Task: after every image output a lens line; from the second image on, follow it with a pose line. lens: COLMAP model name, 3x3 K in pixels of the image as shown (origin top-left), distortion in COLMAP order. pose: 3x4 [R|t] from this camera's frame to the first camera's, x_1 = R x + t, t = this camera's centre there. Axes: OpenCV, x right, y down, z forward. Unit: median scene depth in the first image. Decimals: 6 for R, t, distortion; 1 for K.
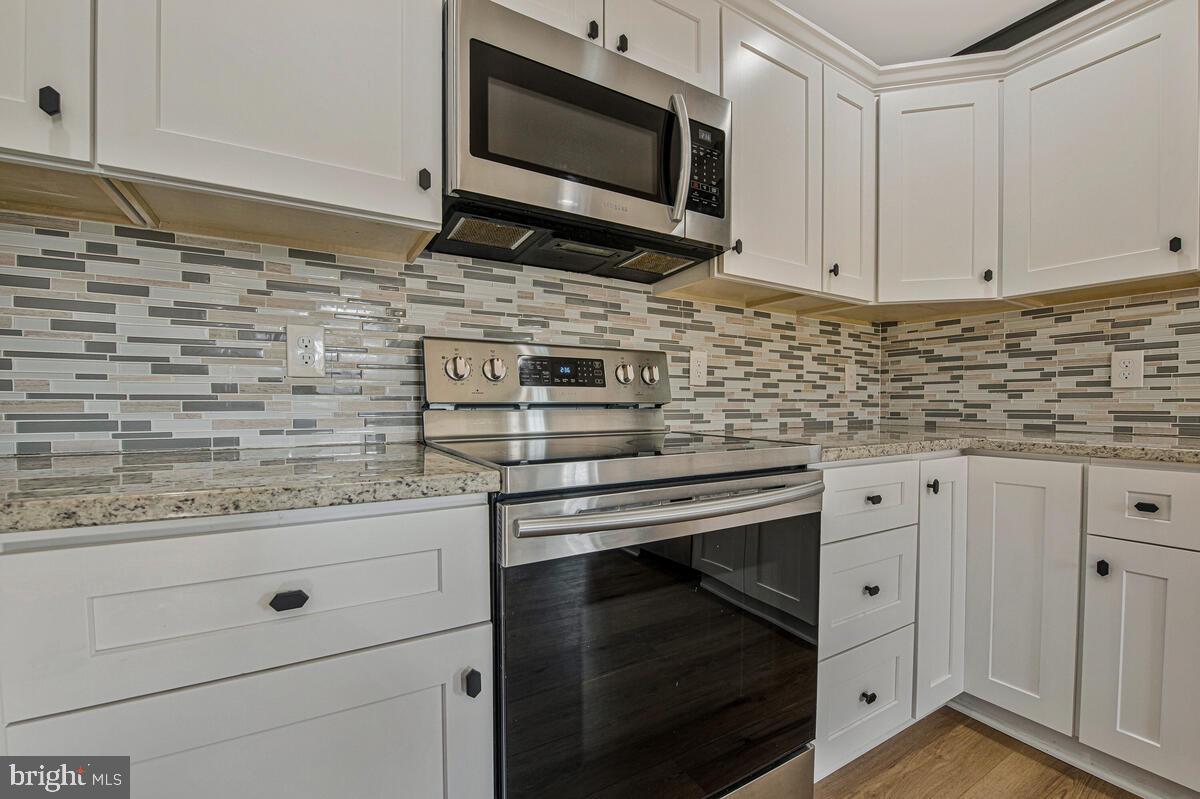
lens RADIAL K [[488.8, 0, 591.3], [0, 488.8, 415.8], [0, 0, 1]] dist [-0.021993, -0.000913]
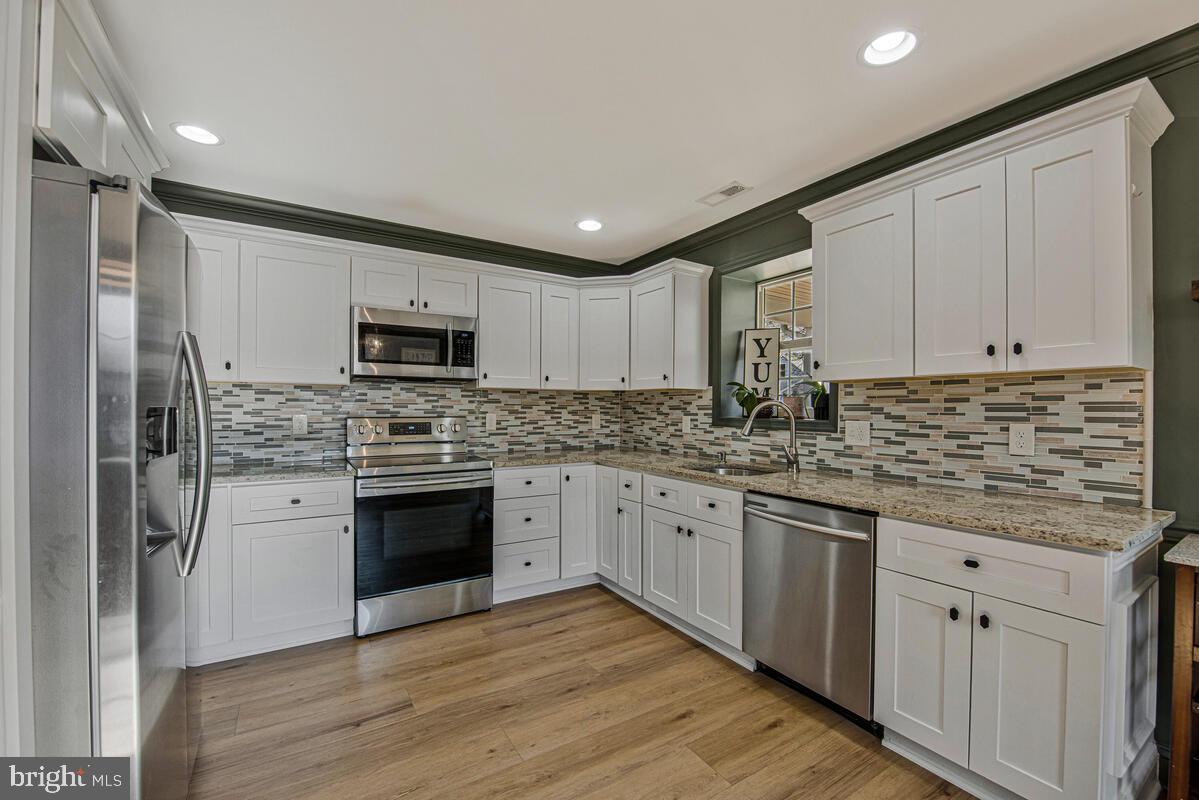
lens RADIAL K [[488.4, 0, 598.5], [0, 488.4, 405.0], [0, 0, 1]] dist [-0.021993, -0.000913]
pose [[0.999288, 0.005182, 0.037376, 0.645150], [-0.004017, 0.999506, -0.031180, -0.114582], [-0.037519, 0.031008, 0.998815, -1.169613]]
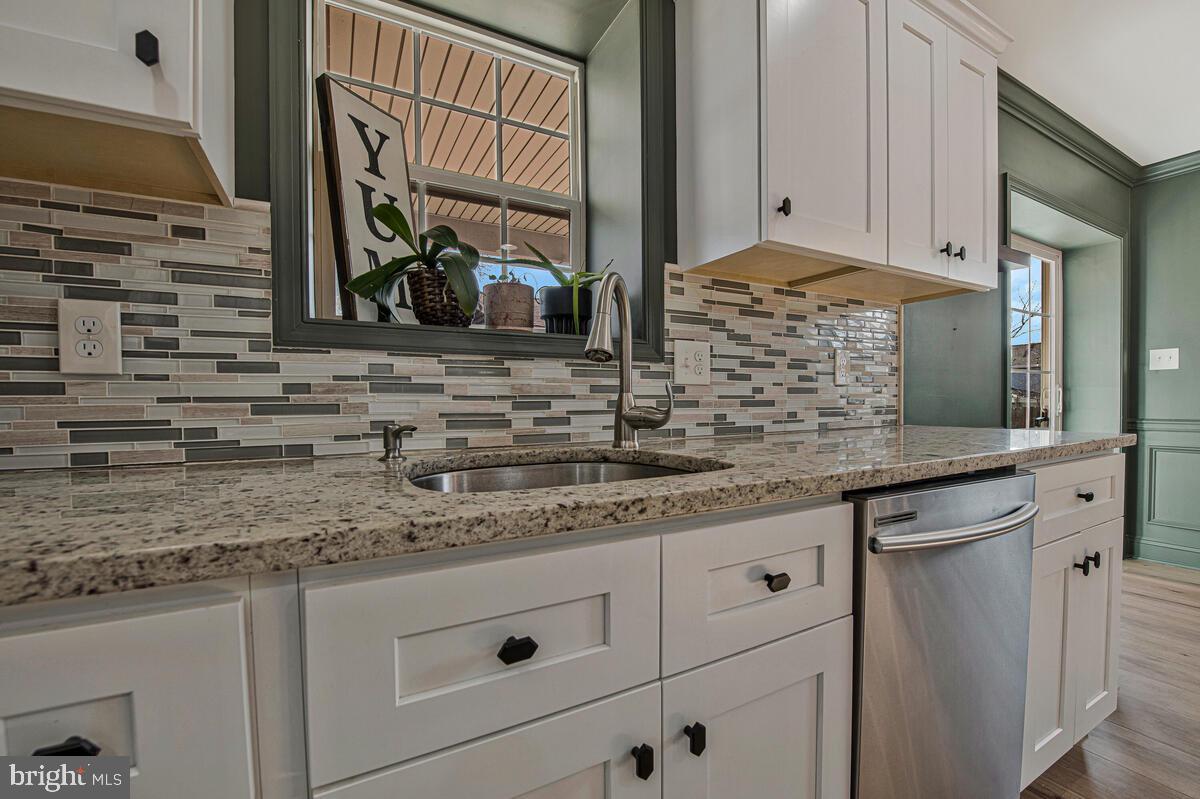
lens RADIAL K [[488.8, 0, 597.0], [0, 488.8, 404.7], [0, 0, 1]] dist [-0.021993, -0.000913]
pose [[0.030511, -0.018182, 0.999369, 0.643470], [0.025746, 0.999517, 0.017398, -0.022830], [-0.999203, 0.025199, 0.030964, 0.454577]]
